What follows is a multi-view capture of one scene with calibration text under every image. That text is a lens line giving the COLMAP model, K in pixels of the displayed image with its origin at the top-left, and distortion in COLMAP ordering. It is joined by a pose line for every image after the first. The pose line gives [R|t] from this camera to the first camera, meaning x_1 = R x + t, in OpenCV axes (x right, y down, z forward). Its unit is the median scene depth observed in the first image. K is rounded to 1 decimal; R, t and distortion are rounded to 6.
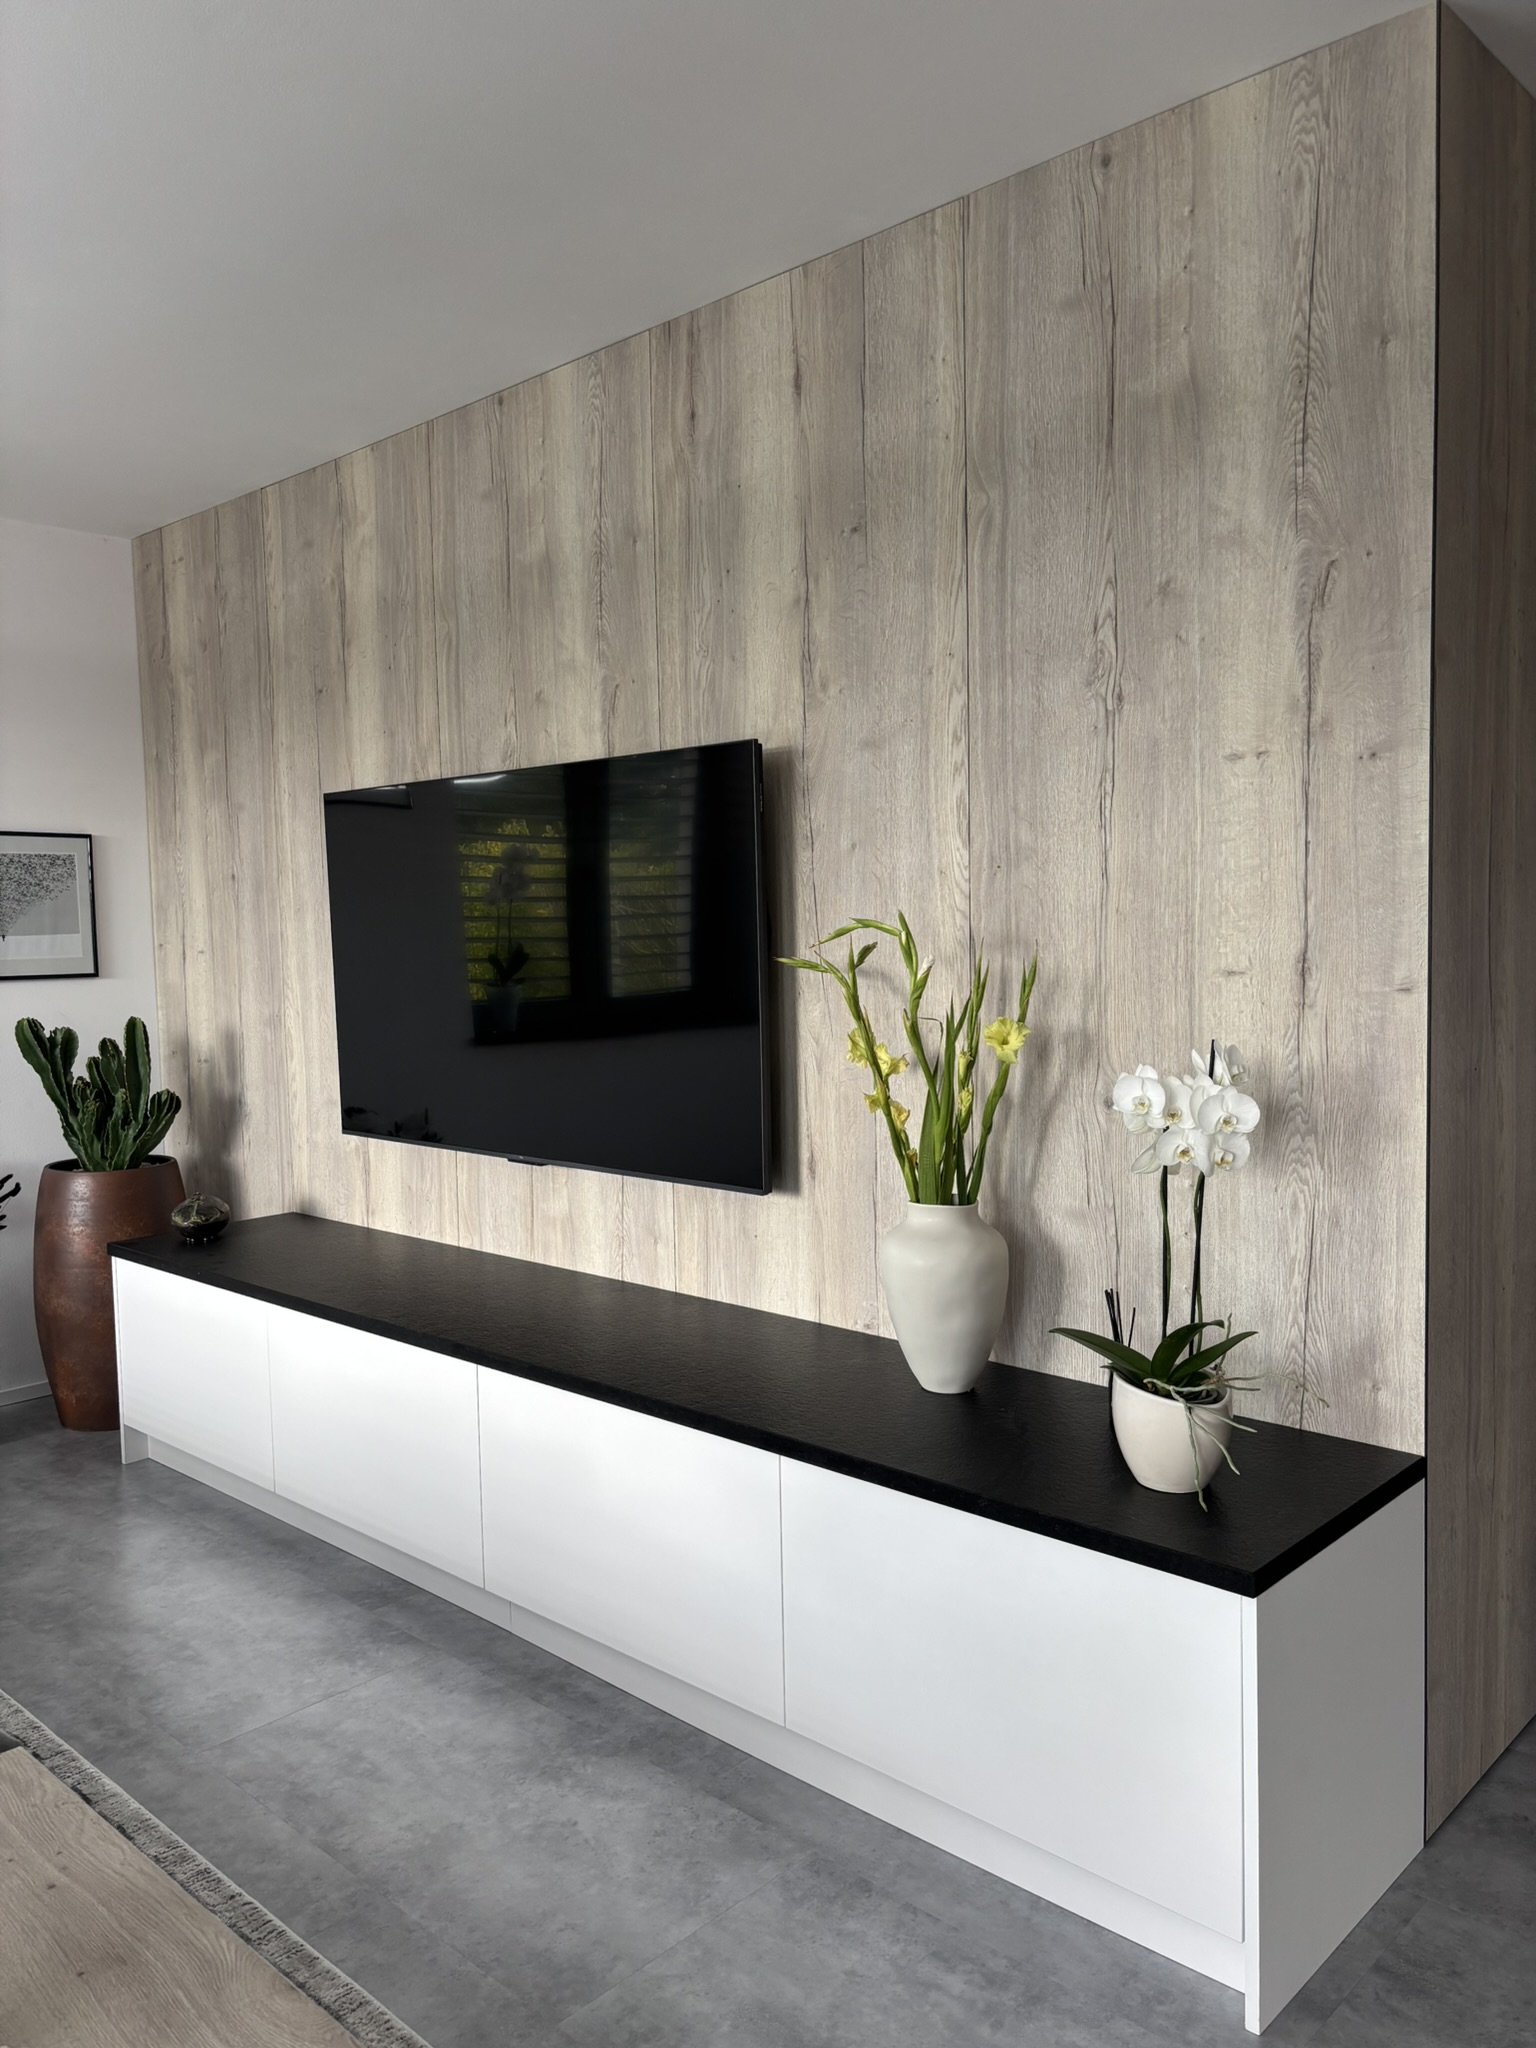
lens RADIAL K [[1552.9, 0, 768.0], [0, 1552.9, 1024.0], [0, 0, 1]] dist [0.048040, -0.056434]
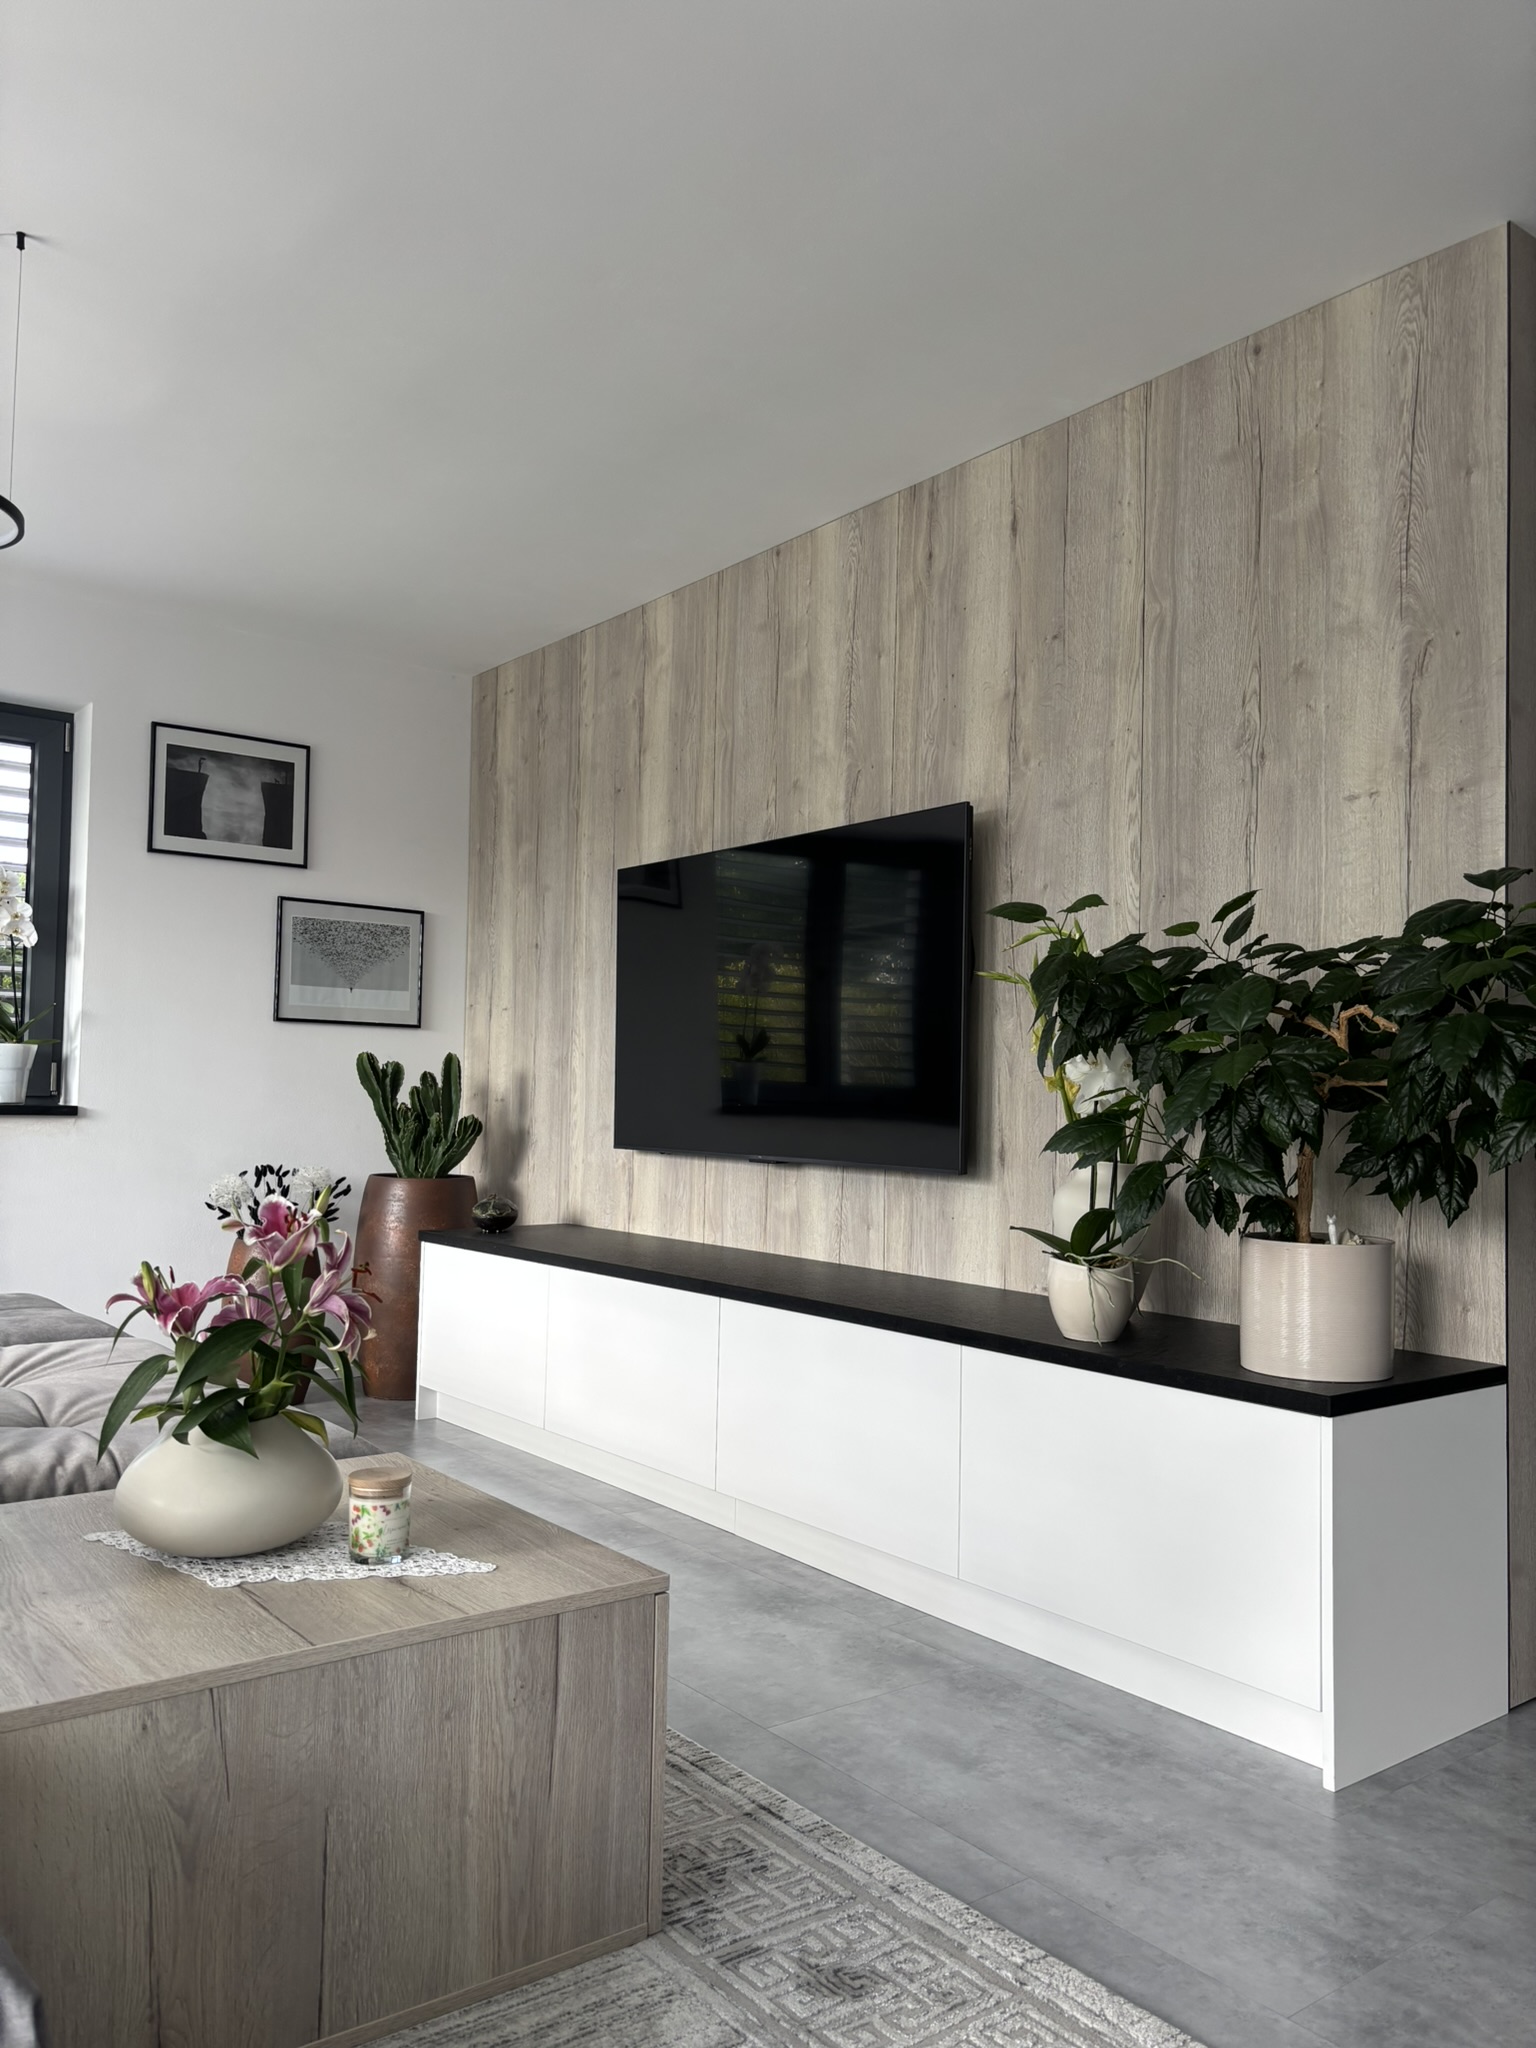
lens RADIAL K [[1540.1, 0, 766.6], [0, 1540.1, 1031.9], [0, 0, 1]] dist [0.042591, -0.042764]
pose [[0.987887, 0.036506, -0.150818, 0.024985], [-0.052940, 0.992910, -0.106426, 0.139346], [0.145863, 0.113121, 0.982816, -0.213403]]
